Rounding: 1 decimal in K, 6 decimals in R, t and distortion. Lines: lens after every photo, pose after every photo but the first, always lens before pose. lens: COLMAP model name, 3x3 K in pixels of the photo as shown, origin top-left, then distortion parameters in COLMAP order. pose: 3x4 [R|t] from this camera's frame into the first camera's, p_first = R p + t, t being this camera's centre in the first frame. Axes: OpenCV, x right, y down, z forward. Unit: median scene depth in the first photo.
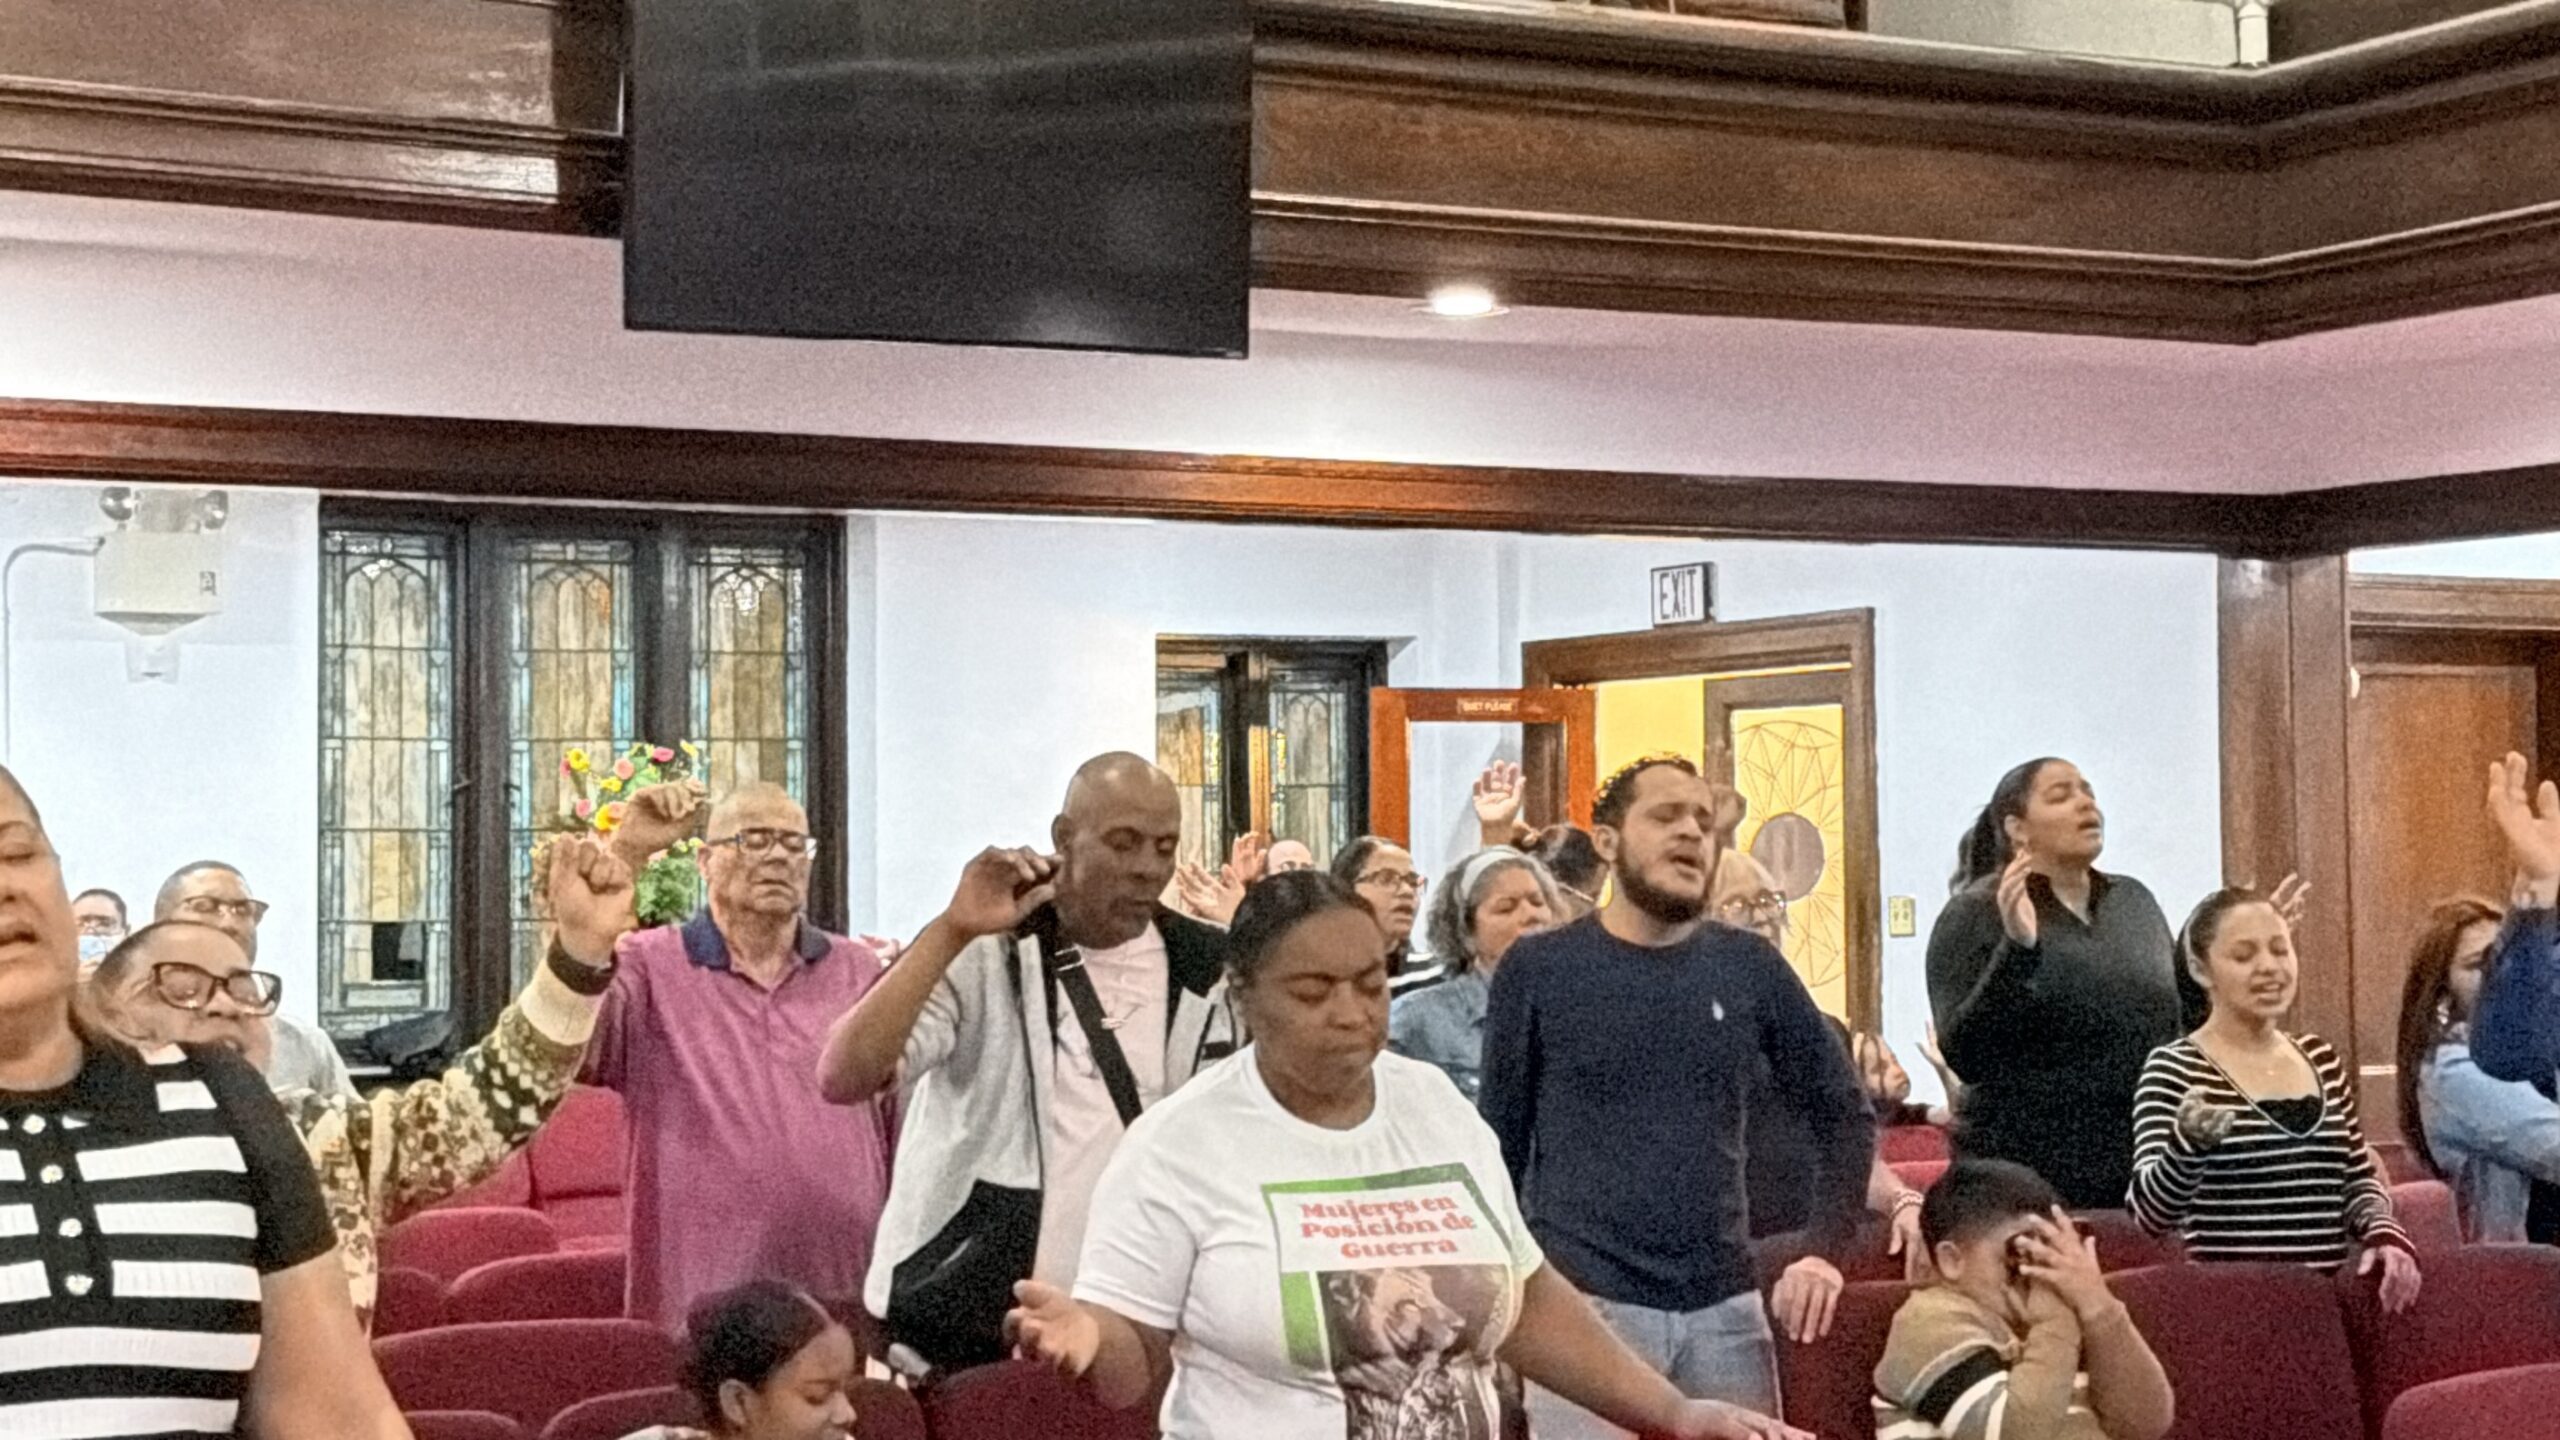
lens RADIAL K [[4298.8, 0, 1375.5], [0, 4298.8, 721.4], [0, 0, 1]] dist [0.143266, 0.080125]
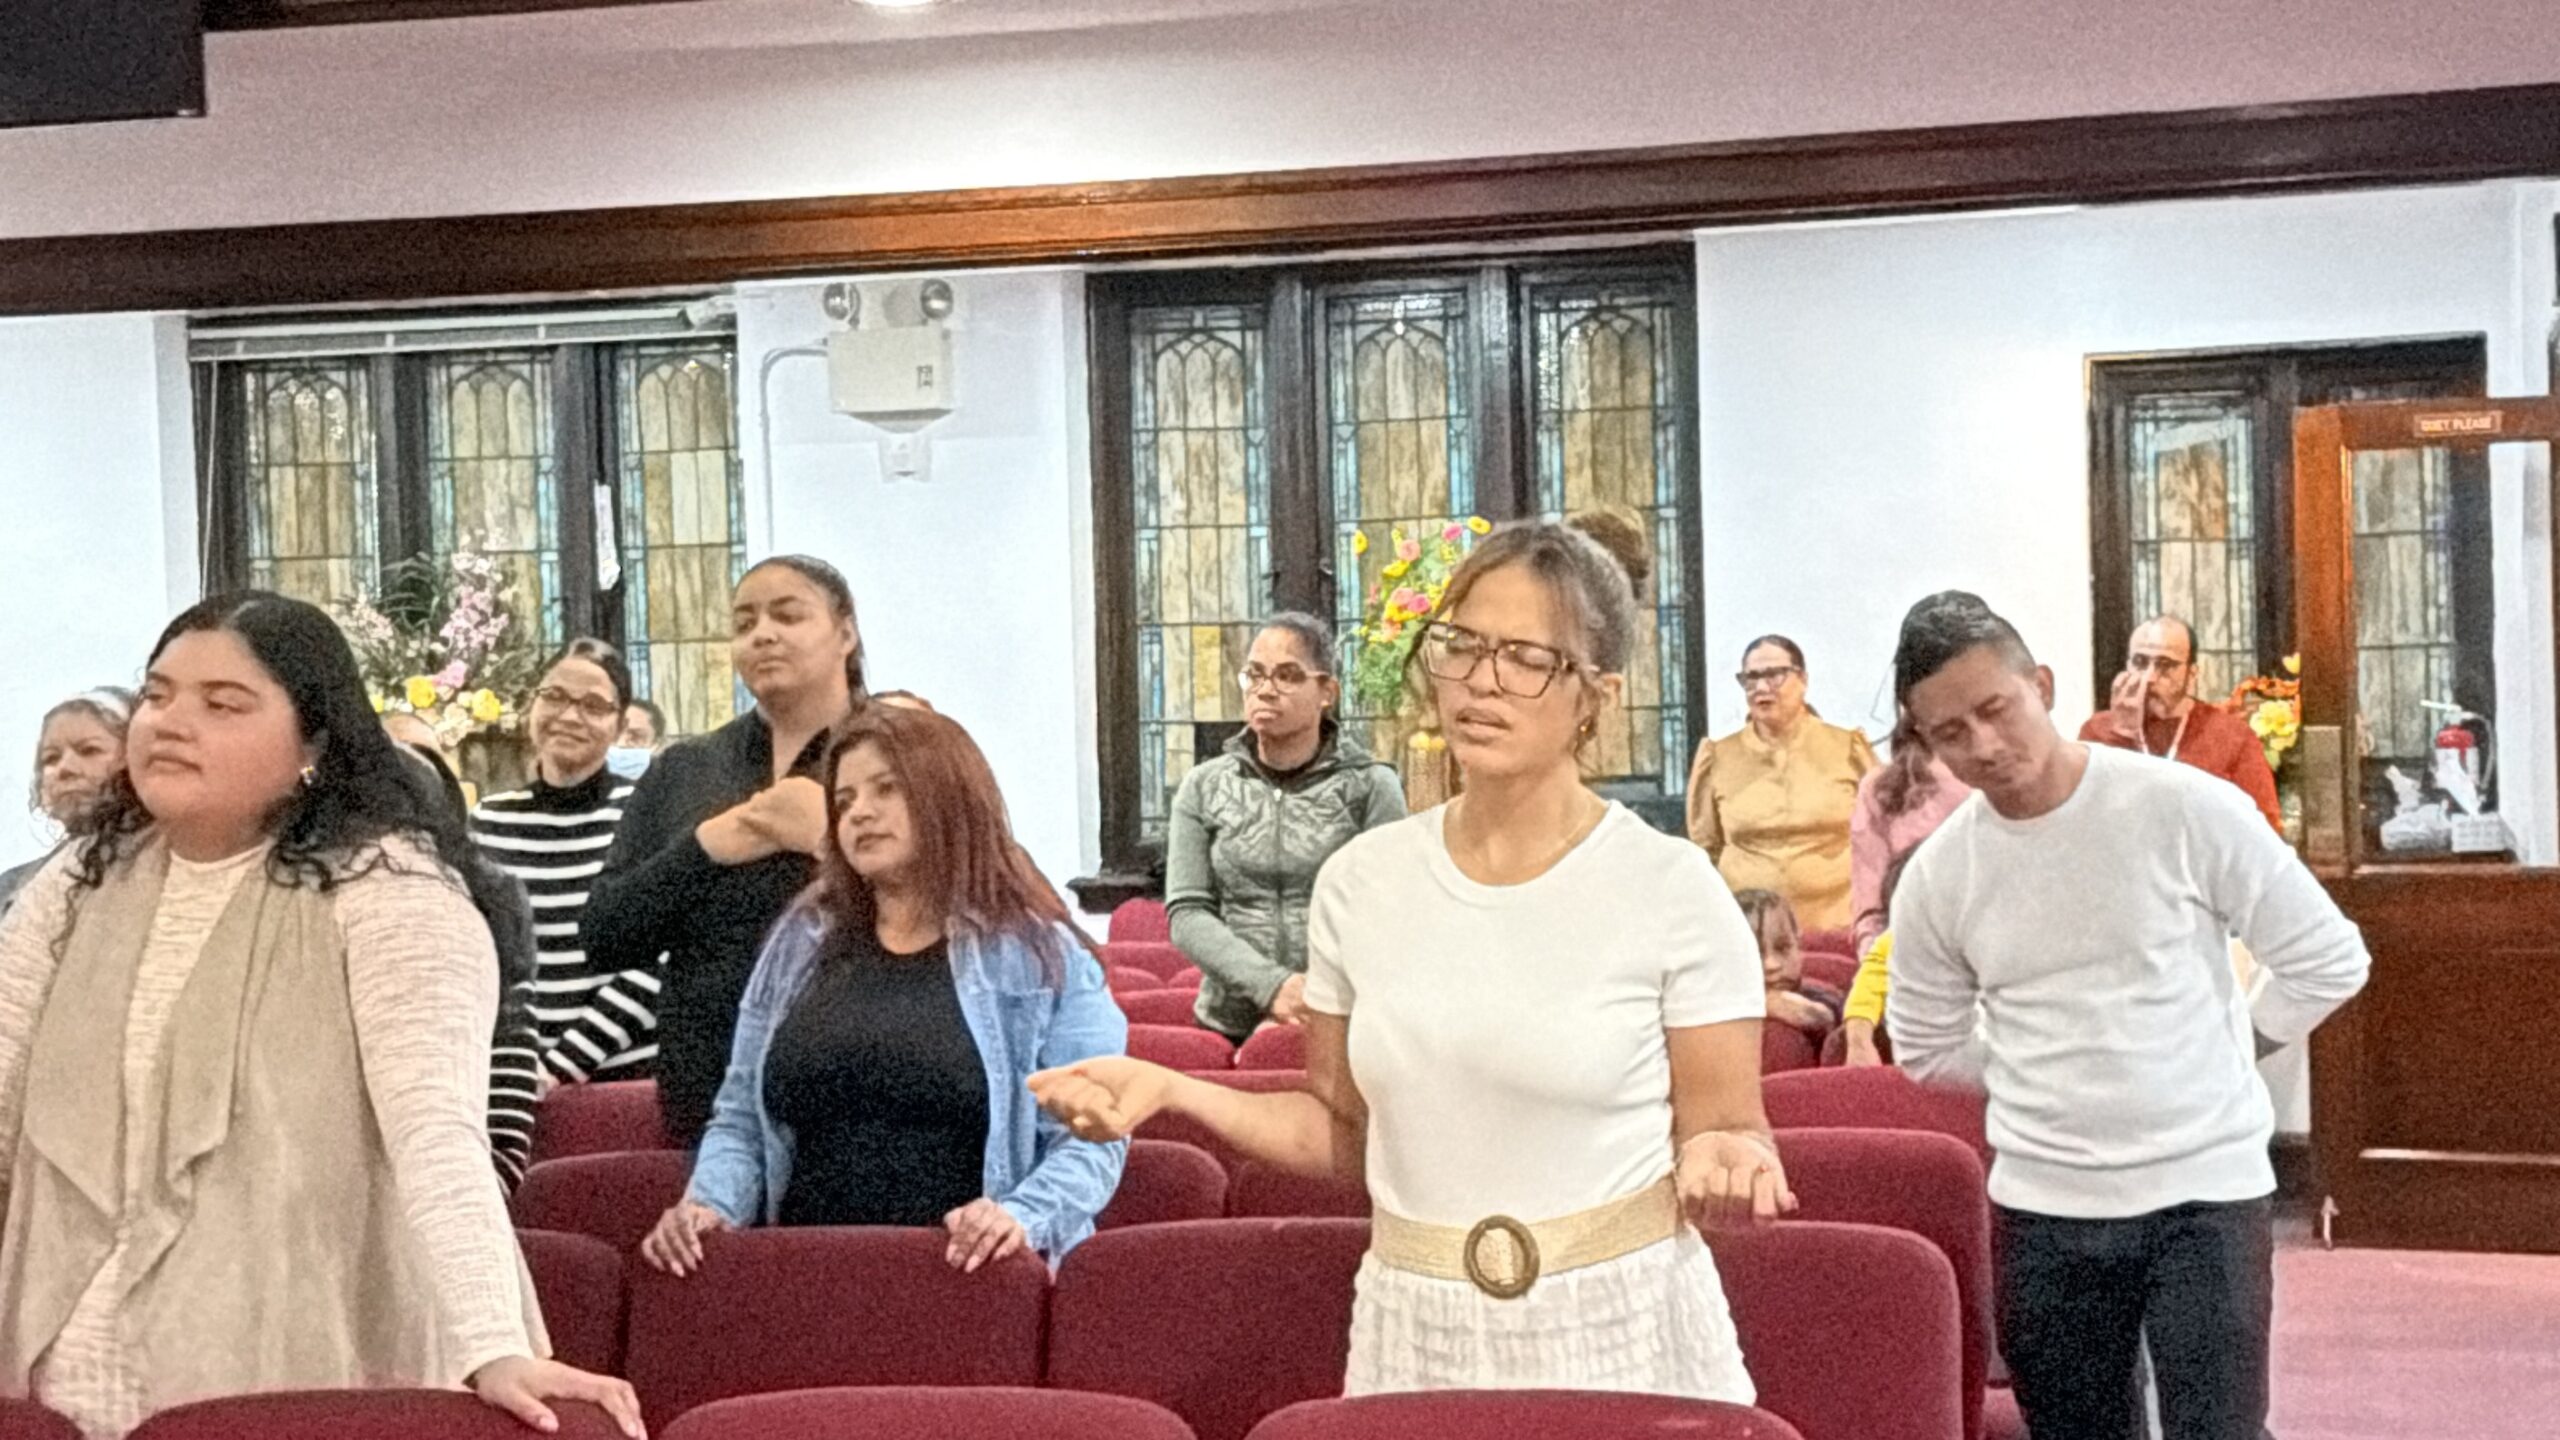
lens RADIAL K [[4627.4, 0, 1209.5], [0, 4627.4, 720.2], [0, 0, 1]] dist [0.161940, 0.060148]
pose [[0.711555, -0.002836, -0.702625, 0.472456], [0.045438, 0.998084, 0.041987, 0.003859], [0.701160, -0.061802, 0.710321, 0.286620]]
